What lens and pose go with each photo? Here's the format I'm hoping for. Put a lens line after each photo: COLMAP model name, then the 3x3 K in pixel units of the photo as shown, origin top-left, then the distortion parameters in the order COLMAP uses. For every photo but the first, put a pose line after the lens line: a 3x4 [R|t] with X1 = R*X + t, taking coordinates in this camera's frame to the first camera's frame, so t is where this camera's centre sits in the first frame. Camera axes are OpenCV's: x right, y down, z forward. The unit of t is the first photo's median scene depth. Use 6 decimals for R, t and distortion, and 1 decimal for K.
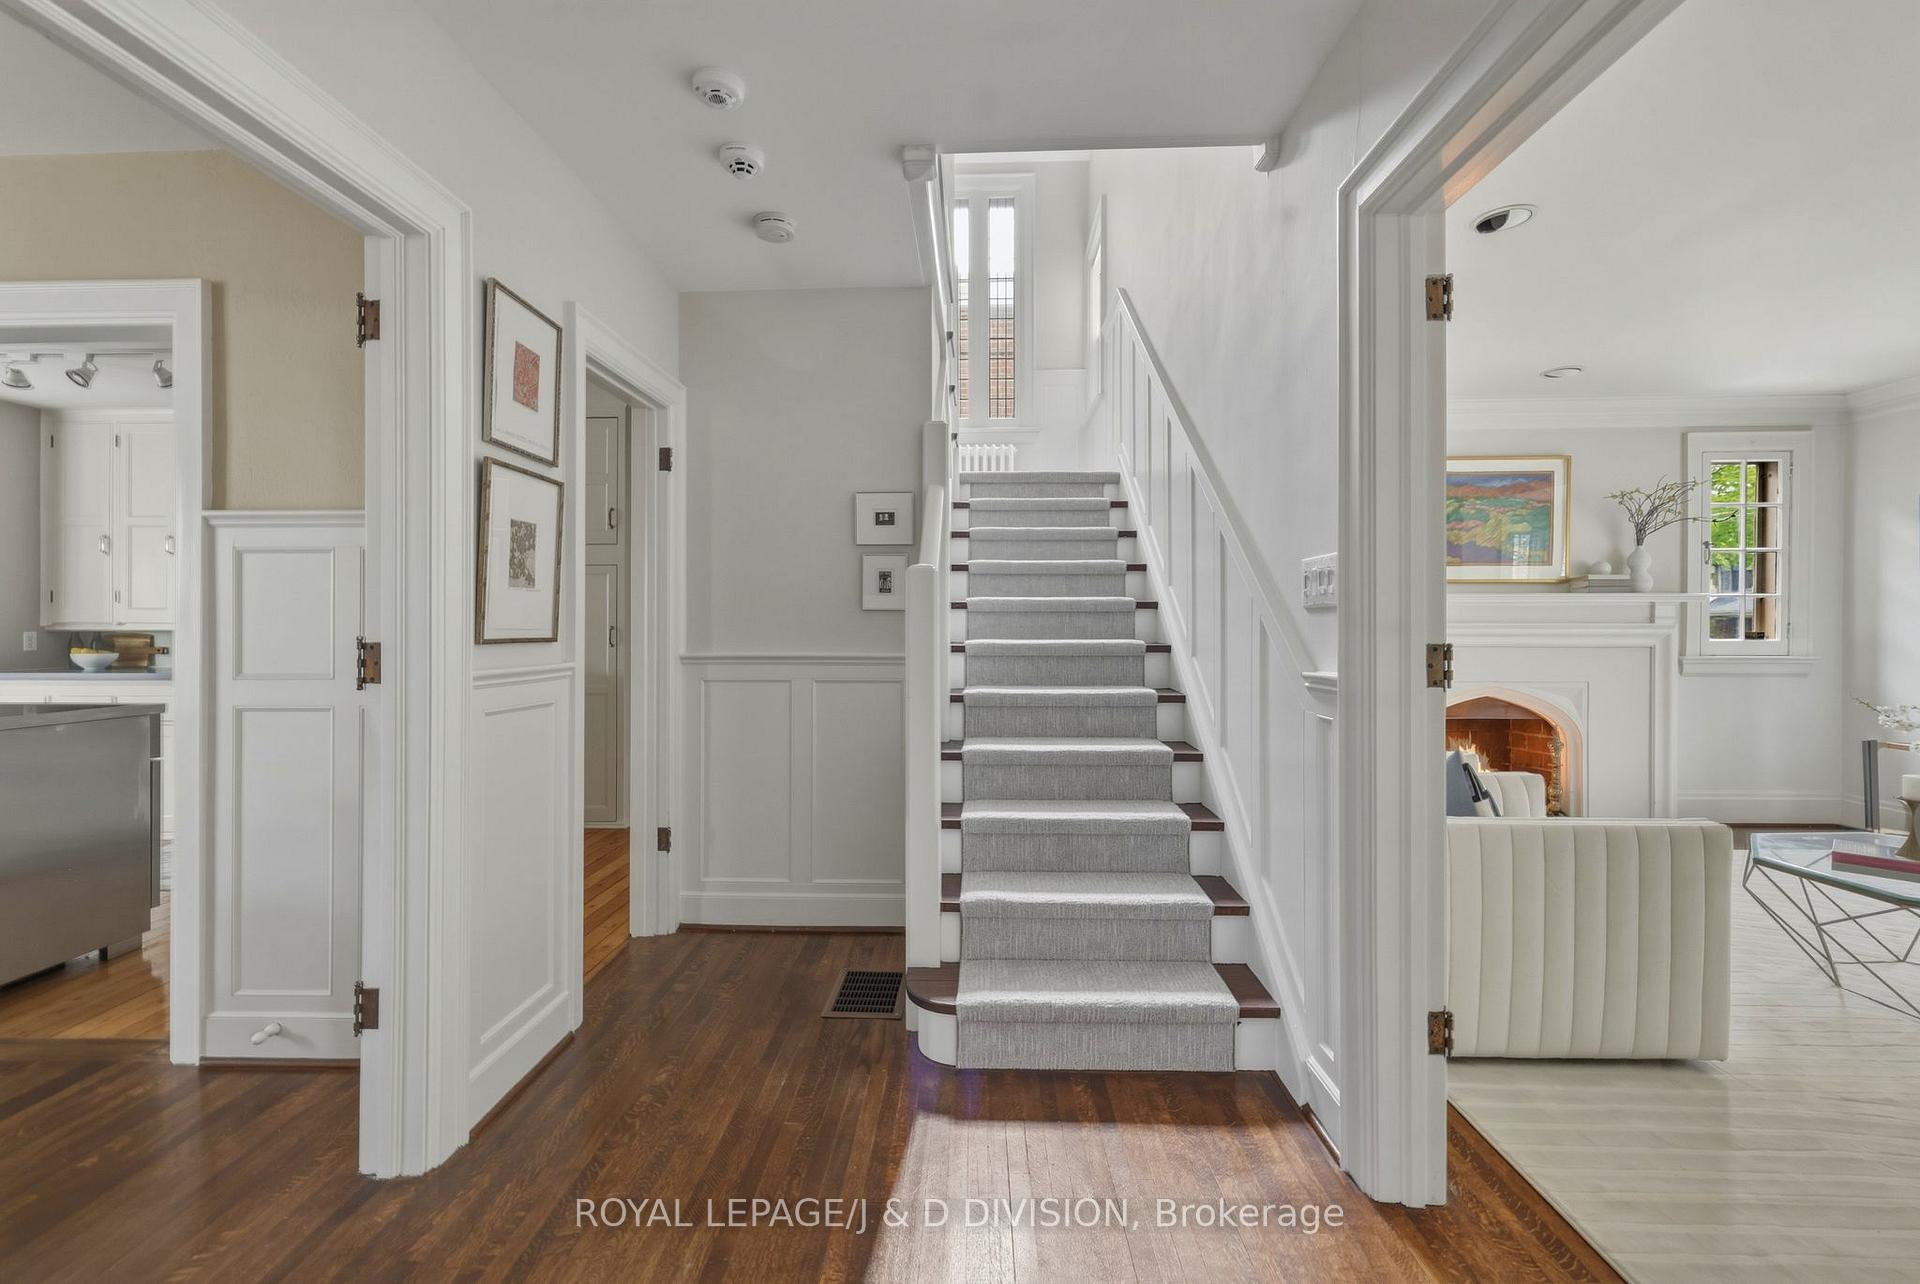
lens RADIAL K [[829.1, 0, 959.7], [0, 829.1, 625.8], [0, 0, 1]] dist [-0.002707, 0.001159]
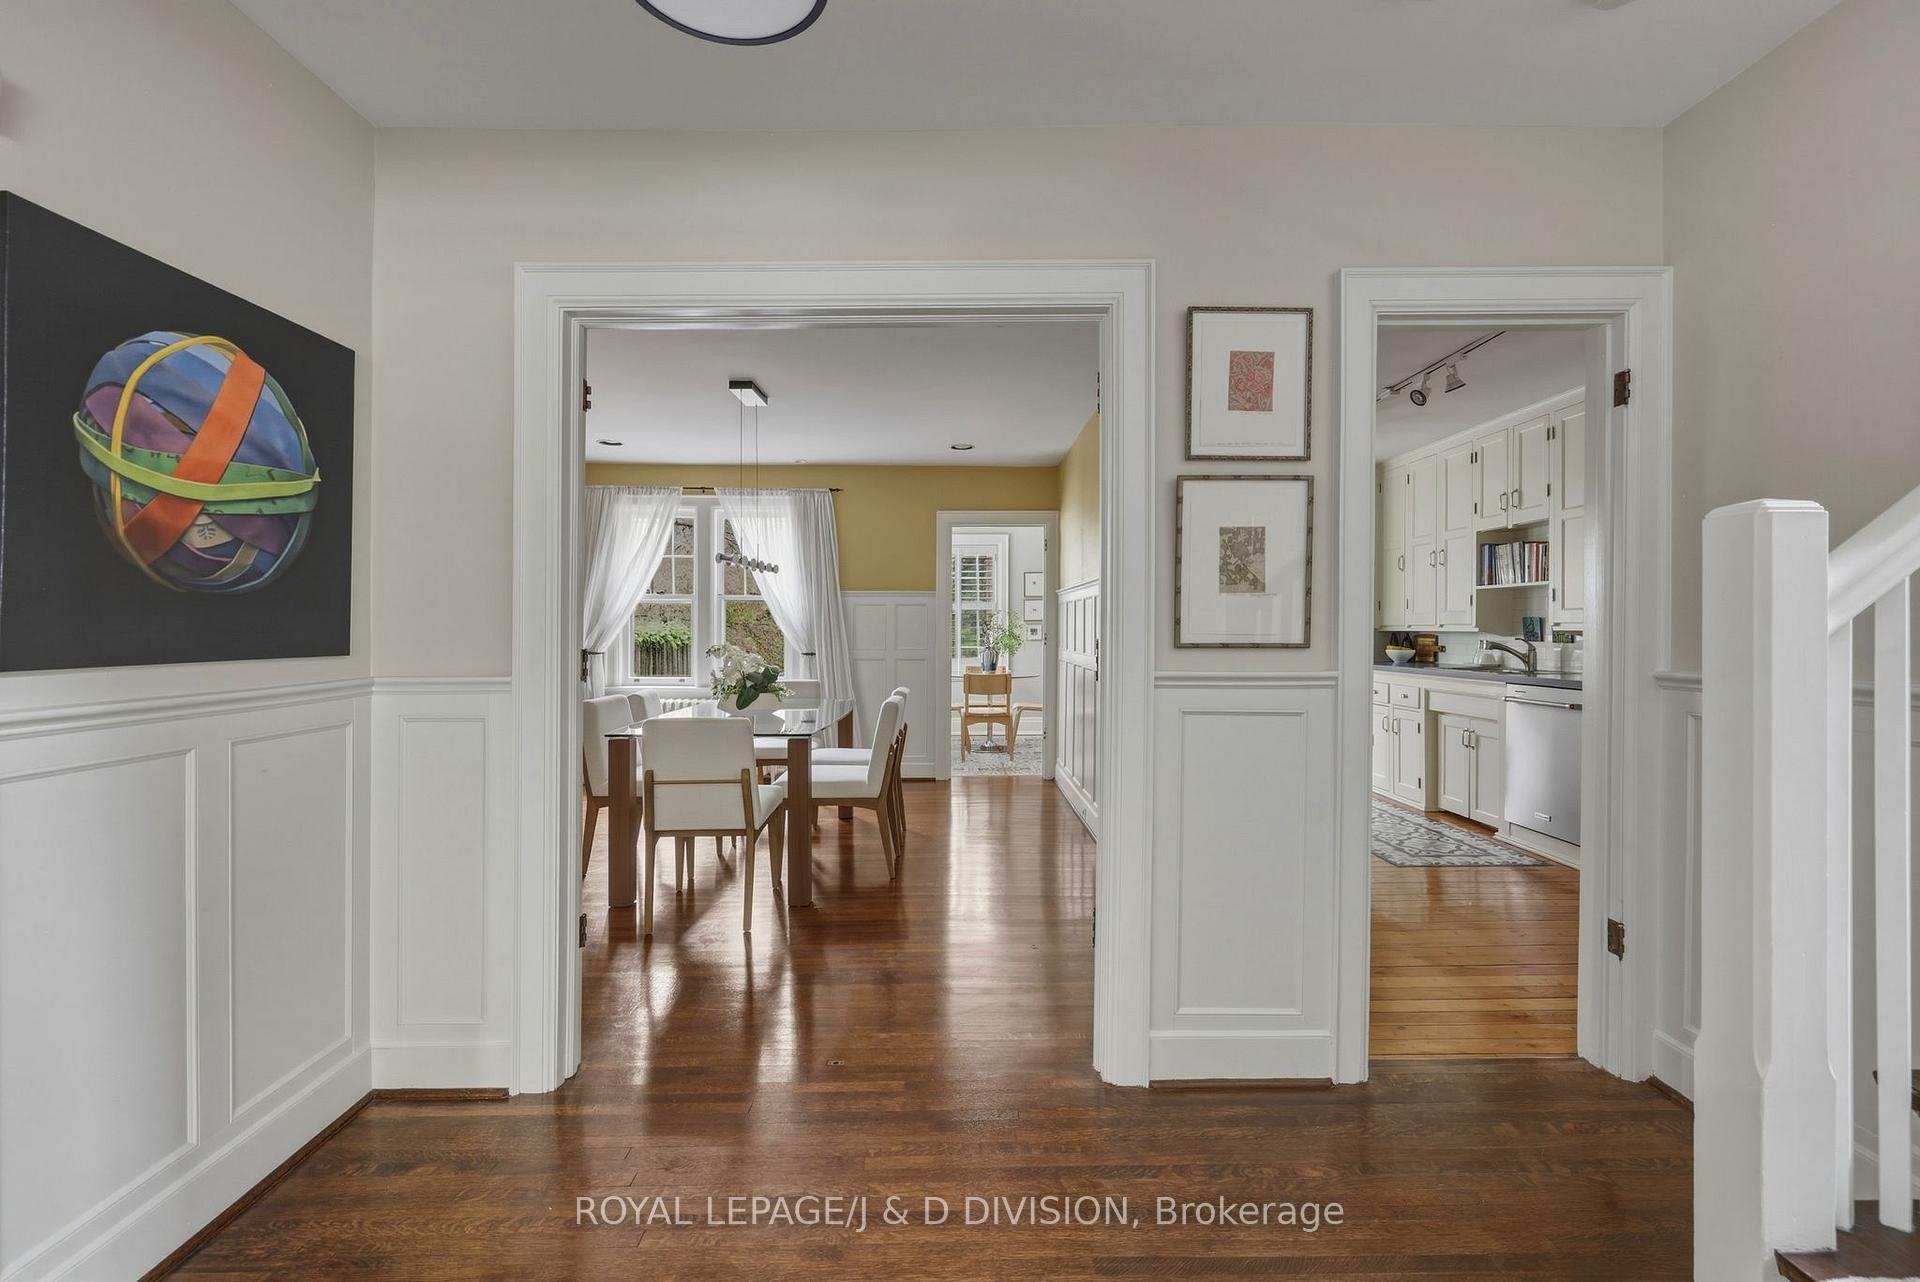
lens RADIAL K [[829.1, 0, 957.4], [0, 829.1, 631.9], [0, 0, 1]] dist [-0.002707, 0.001159]
pose [[0.023032, 0.006293, -0.999715, 0.344582], [0.000970, 0.999980, 0.006317, -0.004207], [0.999734, -0.001115, 0.023026, 0.463765]]
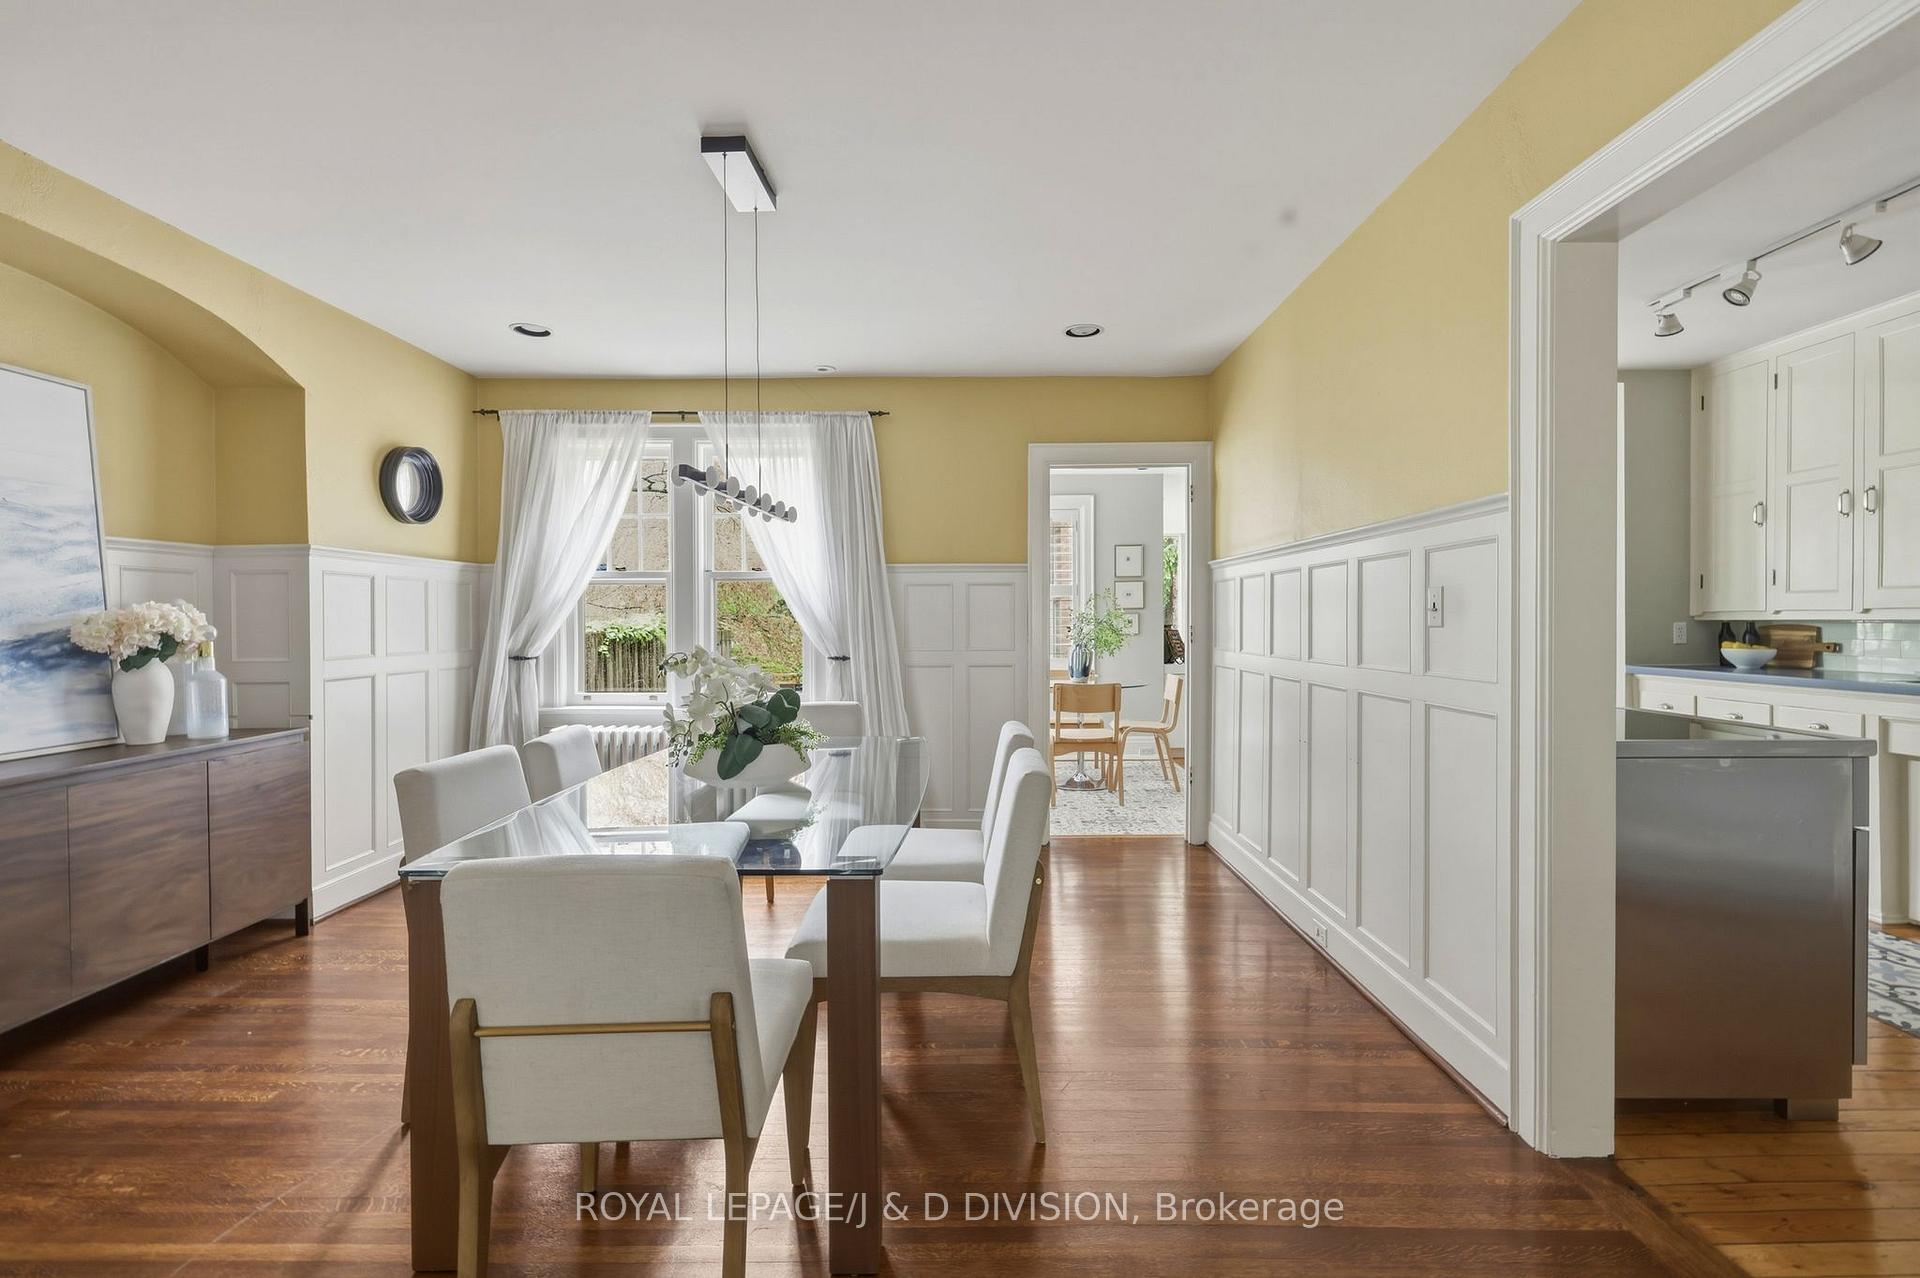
lens RADIAL K [[829.1, 0, 963.5], [0, 829.1, 626.7], [0, 0, 1]] dist [-0.002707, 0.001159]
pose [[0.018559, 0.009327, -0.999784, -0.367626], [0.005653, 0.999940, 0.009434, -0.000986], [0.999812, -0.005827, 0.018505, 0.317474]]
